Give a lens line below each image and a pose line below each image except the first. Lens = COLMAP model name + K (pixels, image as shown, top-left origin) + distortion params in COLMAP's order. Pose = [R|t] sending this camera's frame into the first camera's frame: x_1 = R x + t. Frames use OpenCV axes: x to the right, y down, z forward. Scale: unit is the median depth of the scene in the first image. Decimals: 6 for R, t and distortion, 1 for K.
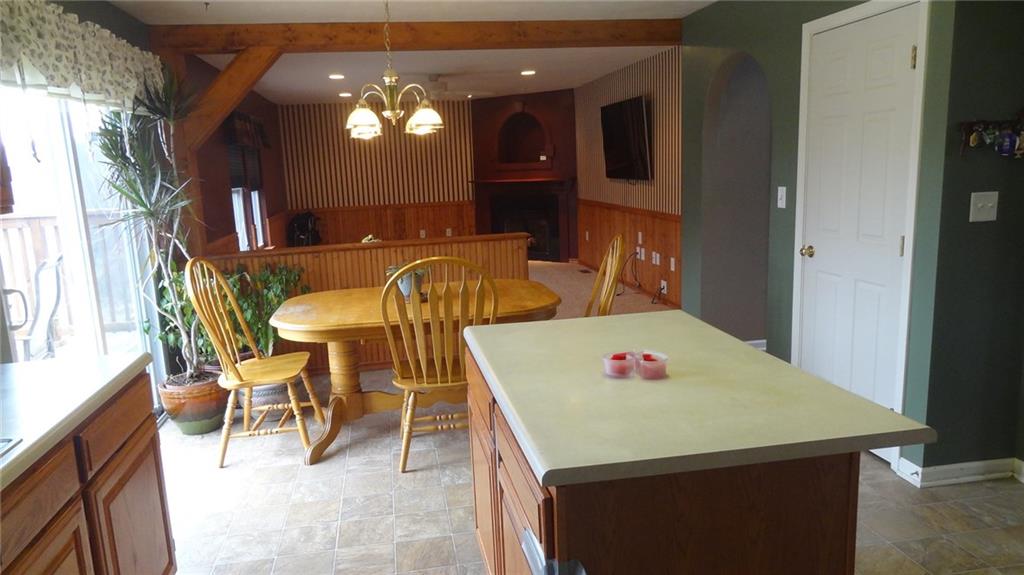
lens RADIAL K [[727.1, 0, 511.8], [0, 727.1, 288.1], [0, 0, 1]] dist [0.030212, 0.000964]
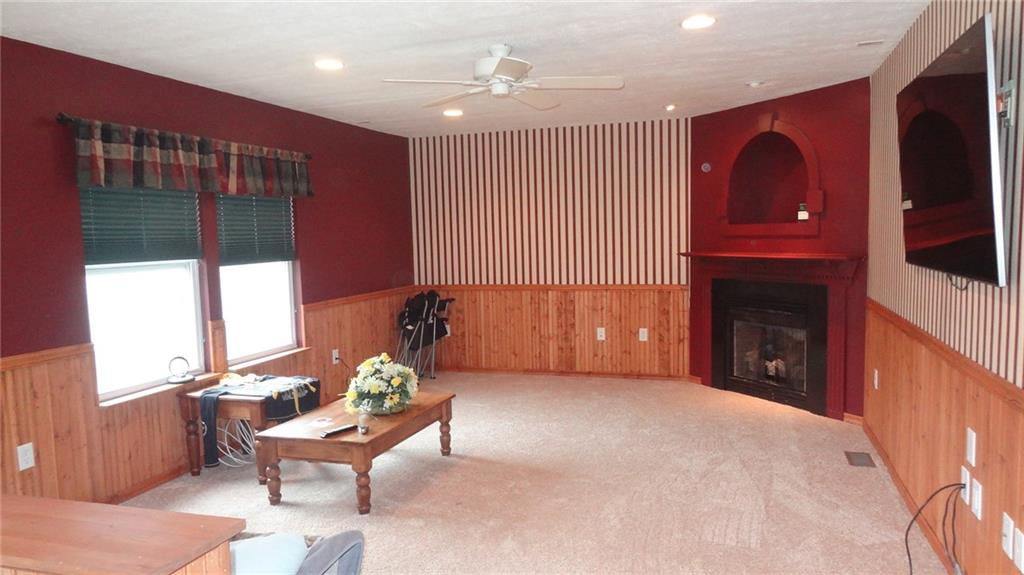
lens RADIAL K [[727.1, 0, 517.2], [0, 727.1, 295.0], [0, 0, 1]] dist [0.030212, 0.000964]
pose [[0.886896, 0.062352, -0.457742, 0.104135], [-0.091464, 0.994935, -0.041689, -0.079395], [0.452825, 0.078841, 0.888107, 0.434126]]
